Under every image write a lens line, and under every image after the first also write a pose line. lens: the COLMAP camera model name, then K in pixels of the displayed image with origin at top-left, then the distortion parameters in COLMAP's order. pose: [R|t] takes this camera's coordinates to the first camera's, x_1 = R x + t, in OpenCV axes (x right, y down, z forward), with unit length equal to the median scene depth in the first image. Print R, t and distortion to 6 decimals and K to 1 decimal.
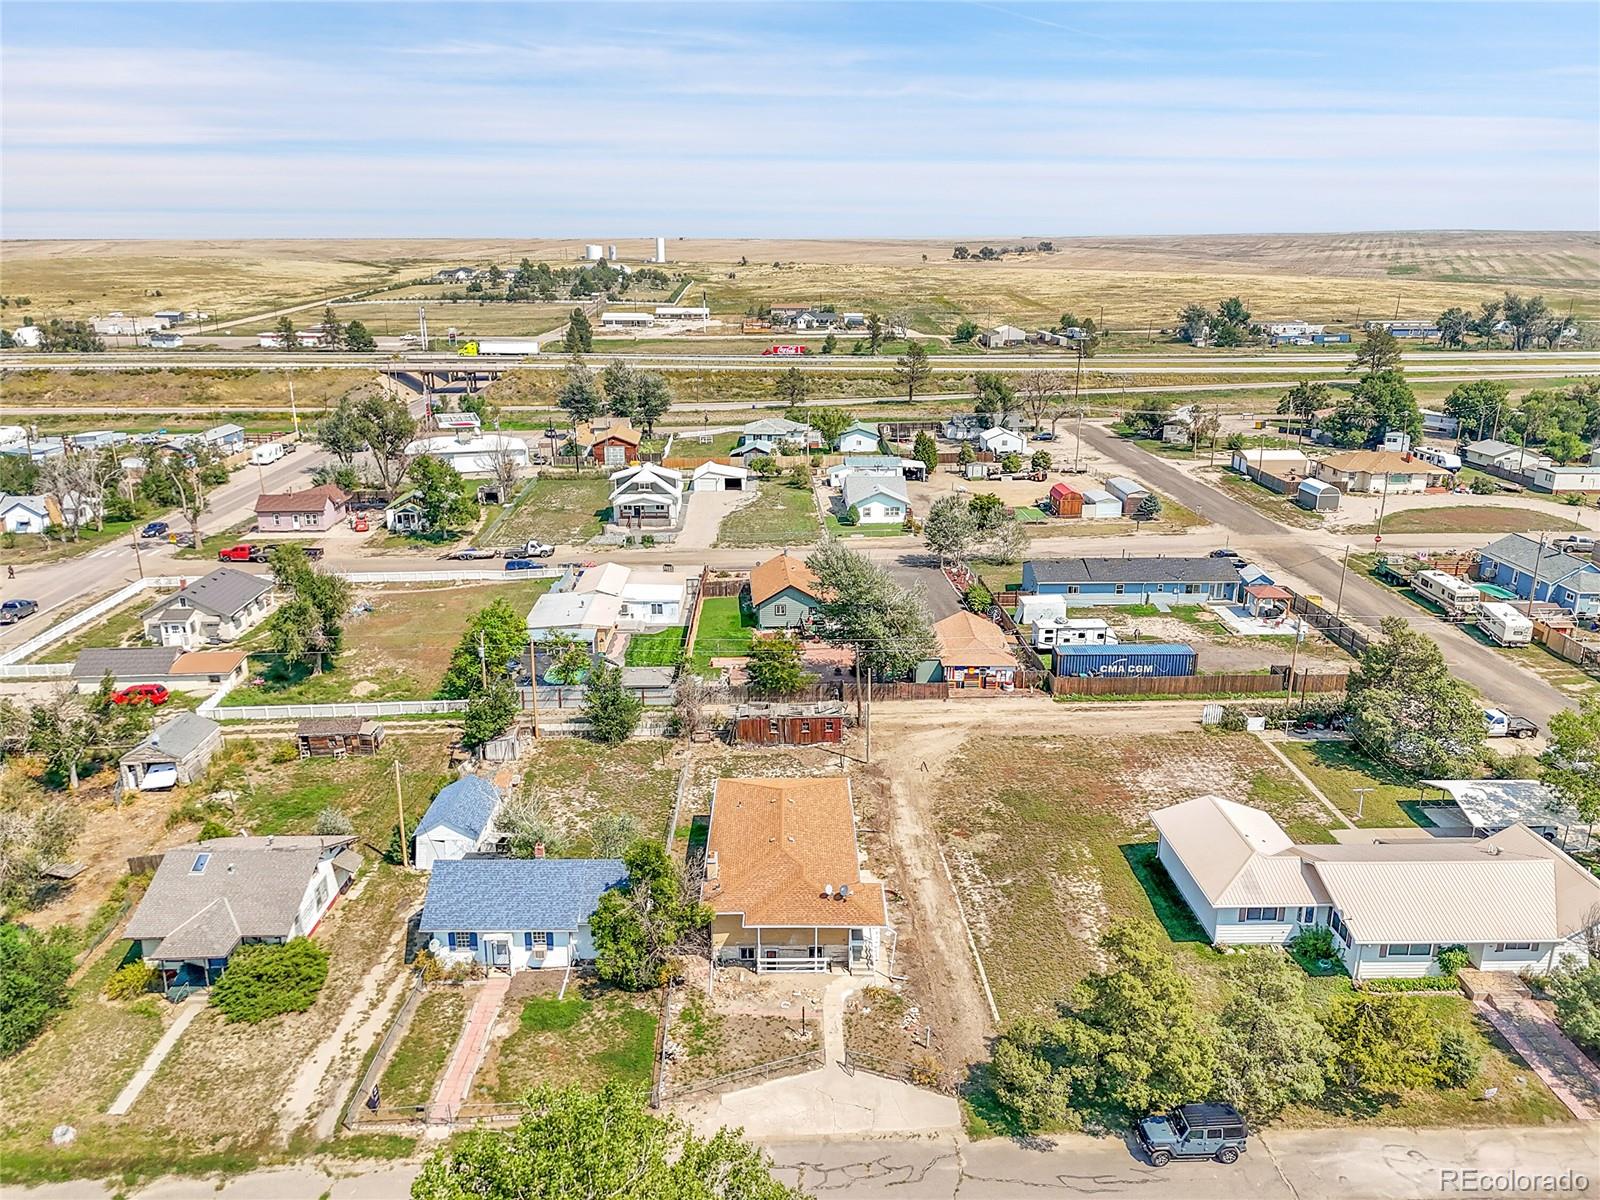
lens RADIAL K [[1178.3, 0, 805.0], [0, 1178.3, 600.2], [0, 0, 1]] dist [0.069492, -0.056627]
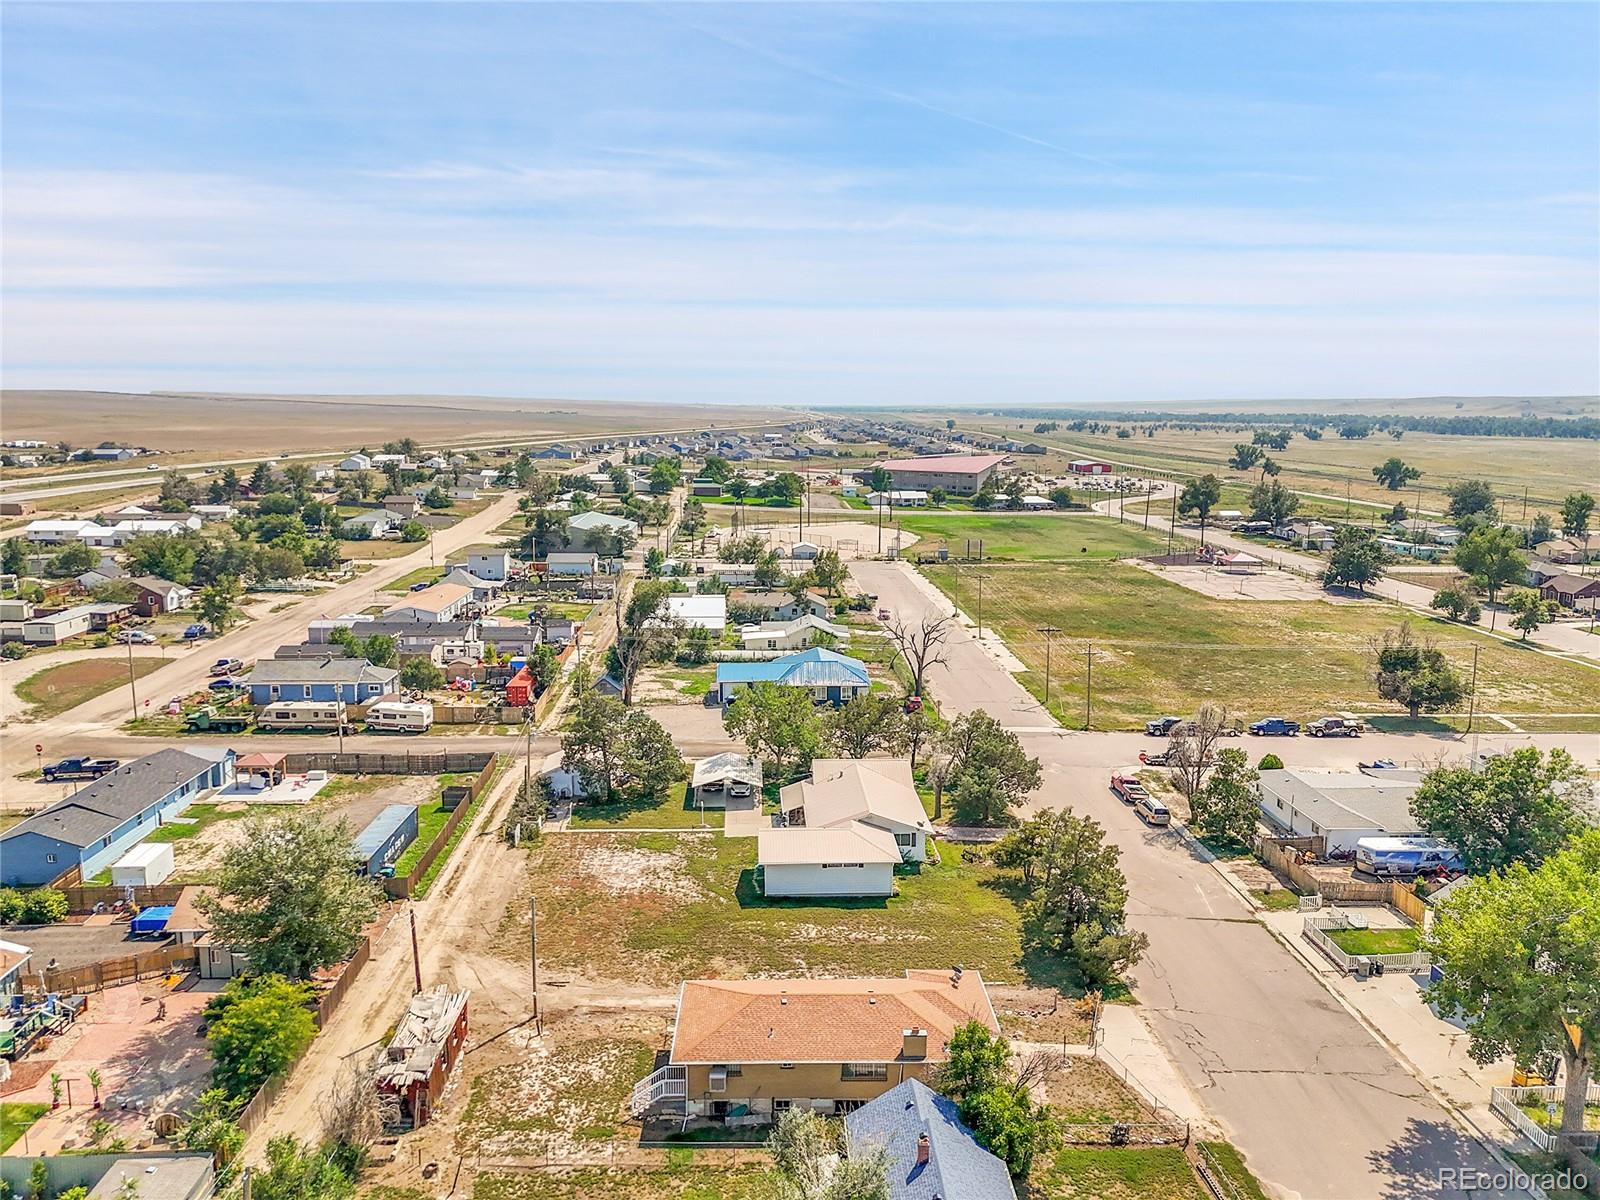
lens RADIAL K [[1178.3, 0, 805.0], [0, 1178.3, 600.2], [0, 0, 1]] dist [0.069492, -0.056627]
pose [[-0.011643, -0.164927, 0.986237, -0.716547], [0.286774, 0.944321, 0.161303, -0.212308], [-0.957927, 0.284705, 0.036302, 0.721742]]
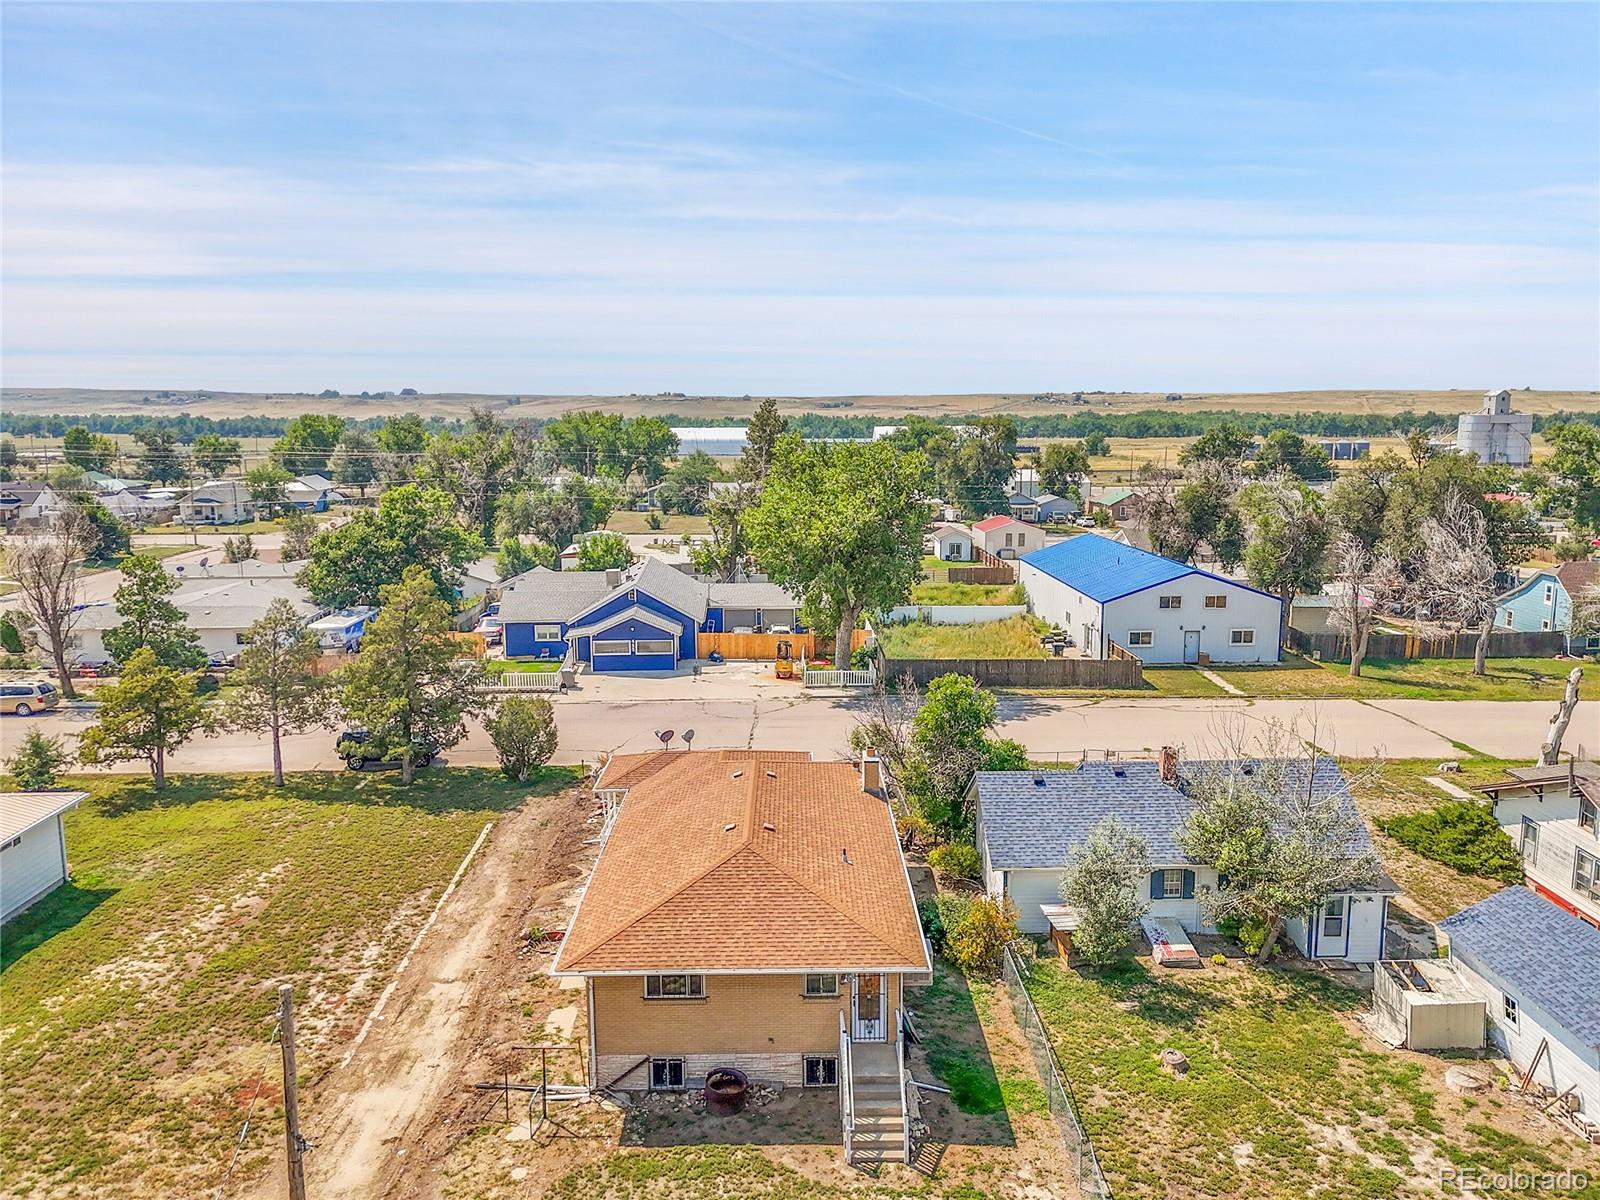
lens RADIAL K [[1178.3, 0, 805.0], [0, 1178.3, 600.2], [0, 0, 1]] dist [0.069492, -0.056627]
pose [[-0.999993, 0.003700, 0.000874, -0.034496], [0.003706, 0.897441, 0.441118, -0.090447], [0.000848, 0.441118, -0.897448, 1.141052]]
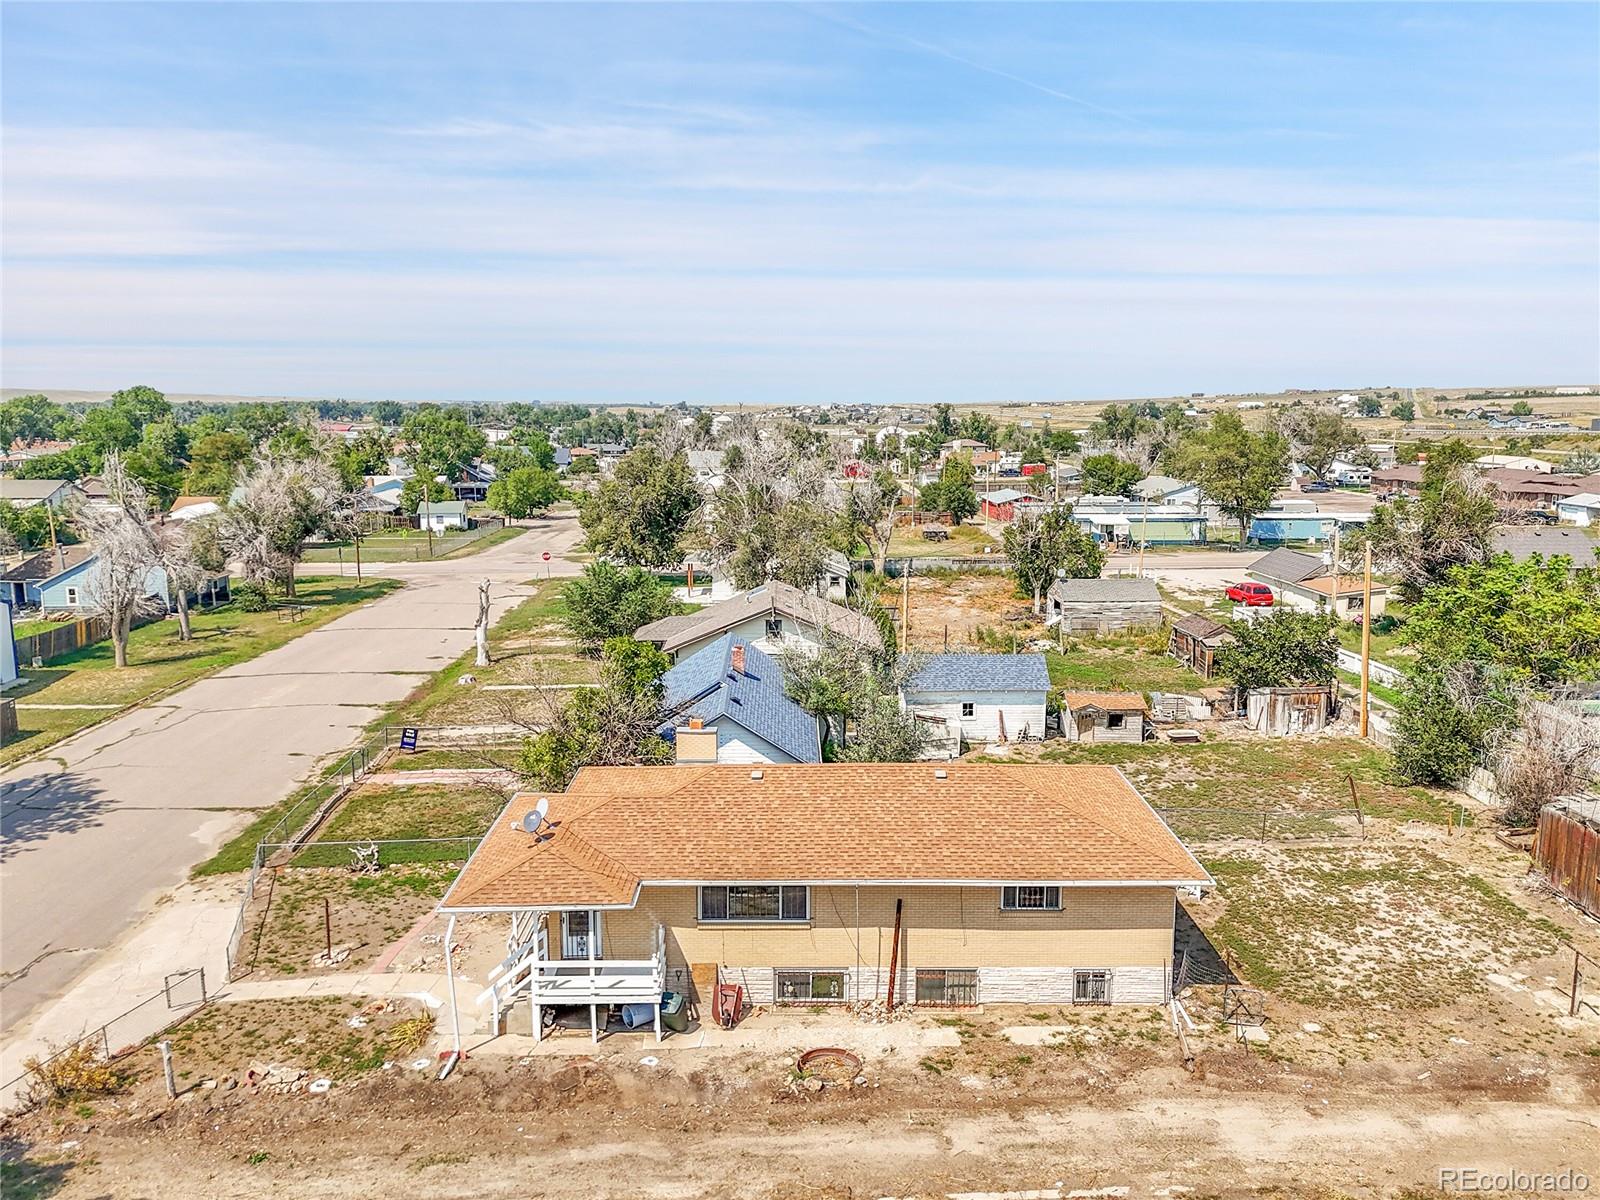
lens RADIAL K [[1178.3, 0, 805.0], [0, 1178.3, 600.2], [0, 0, 1]] dist [0.069492, -0.056627]
pose [[-0.004155, 0.166495, -0.986034, 0.332332], [-0.291930, 0.942887, 0.160440, 0.047186], [0.956431, 0.288519, 0.044687, 0.762938]]
